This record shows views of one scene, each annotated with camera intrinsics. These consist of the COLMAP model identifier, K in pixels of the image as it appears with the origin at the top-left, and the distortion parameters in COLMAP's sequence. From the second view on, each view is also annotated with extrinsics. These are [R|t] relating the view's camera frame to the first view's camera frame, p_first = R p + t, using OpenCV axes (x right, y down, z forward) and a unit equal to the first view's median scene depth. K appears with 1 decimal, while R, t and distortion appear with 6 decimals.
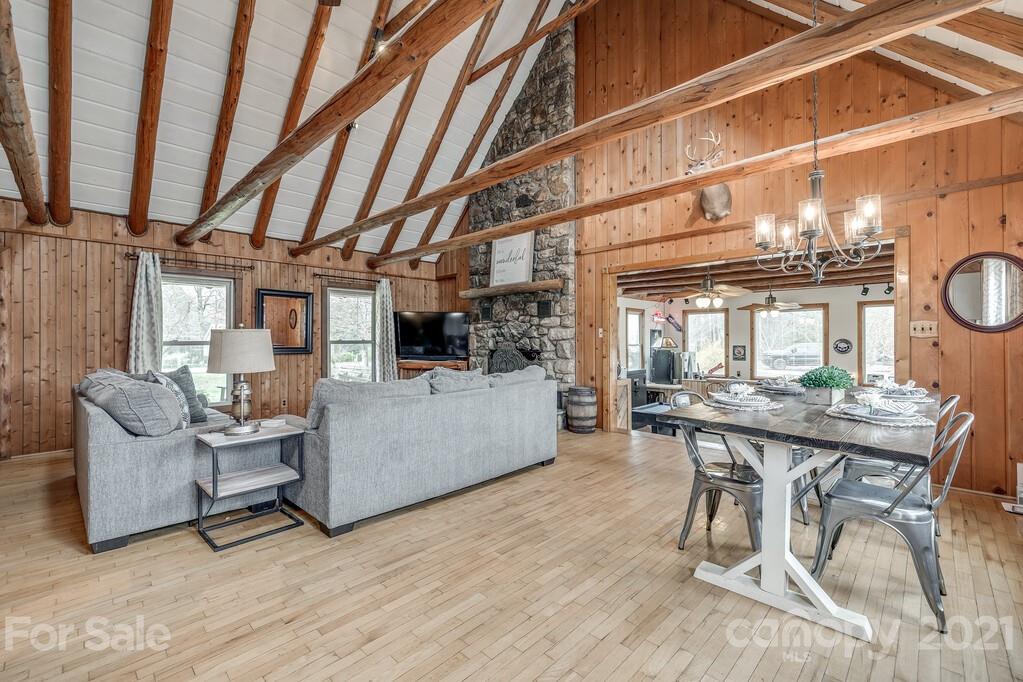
lens RADIAL K [[431.5, 0, 510.2], [0, 431.5, 334.6], [0, 0, 1]] dist [0.001125, 0.000136]
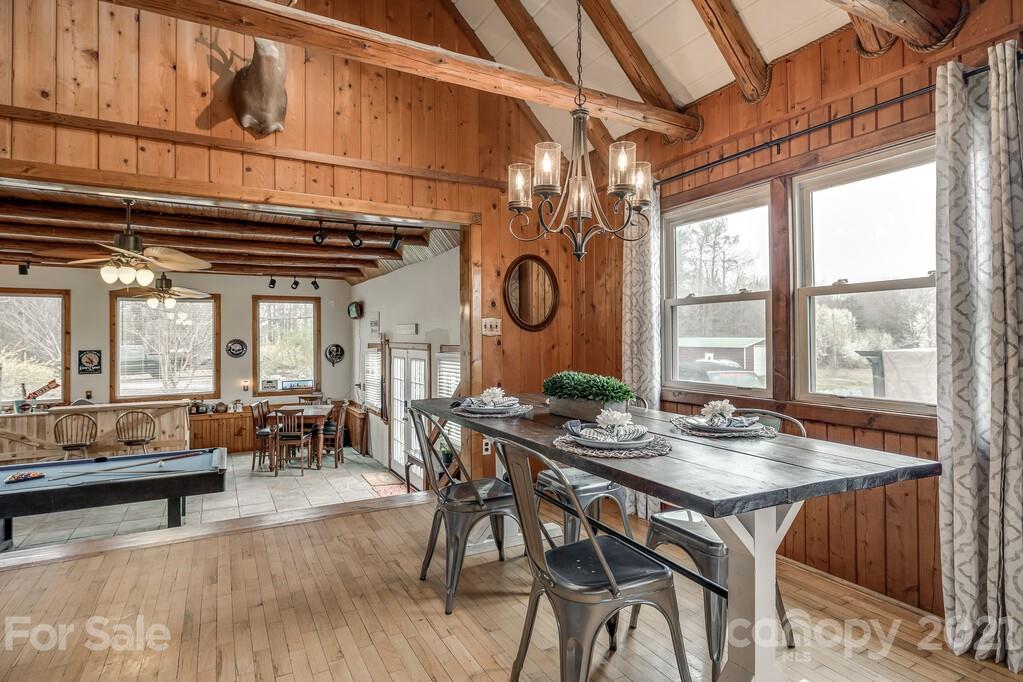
lens RADIAL K [[536.1, 0, 509.9], [0, 536.1, 330.1], [0, 0, 1]] dist [-0.002691, -0.001189]
pose [[0.288800, 0.014128, 0.957285, -0.092617], [-0.005206, 0.999900, -0.013186, 0.005954], [-0.957375, -0.001175, 0.288845, 0.395602]]
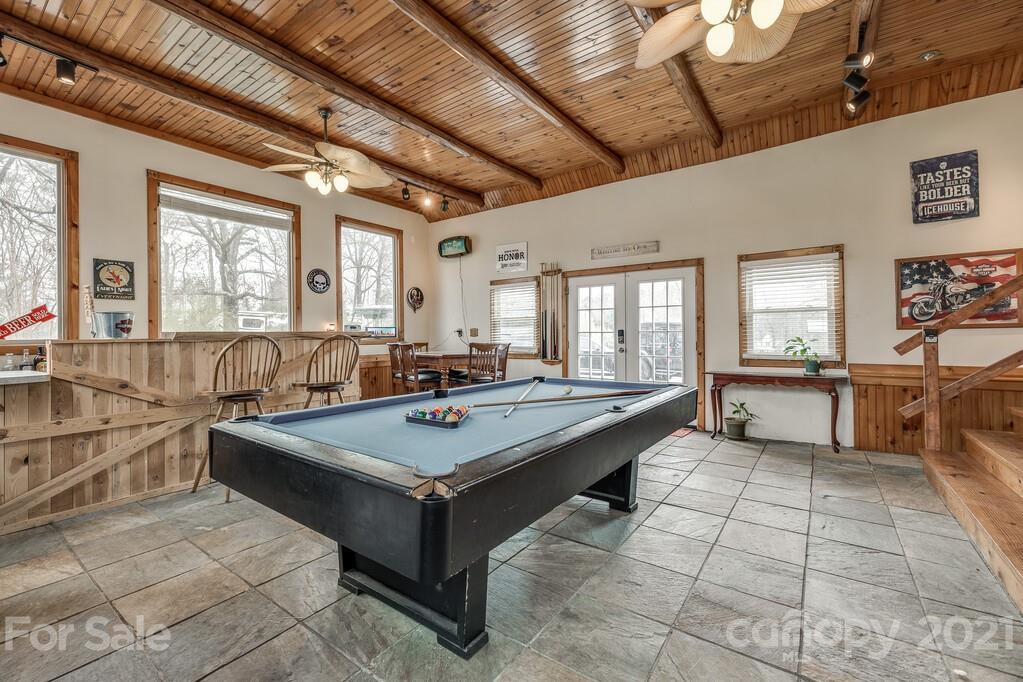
lens RADIAL K [[431.5, 0, 510.2], [0, 431.5, 334.6], [0, 0, 1]] dist [0.001125, 0.000136]
pose [[-0.145963, 0.004951, 0.989278, 0.220435], [0.000192, 0.999988, -0.004976, 0.200056], [-0.989290, -0.000536, -0.145963, 1.526204]]
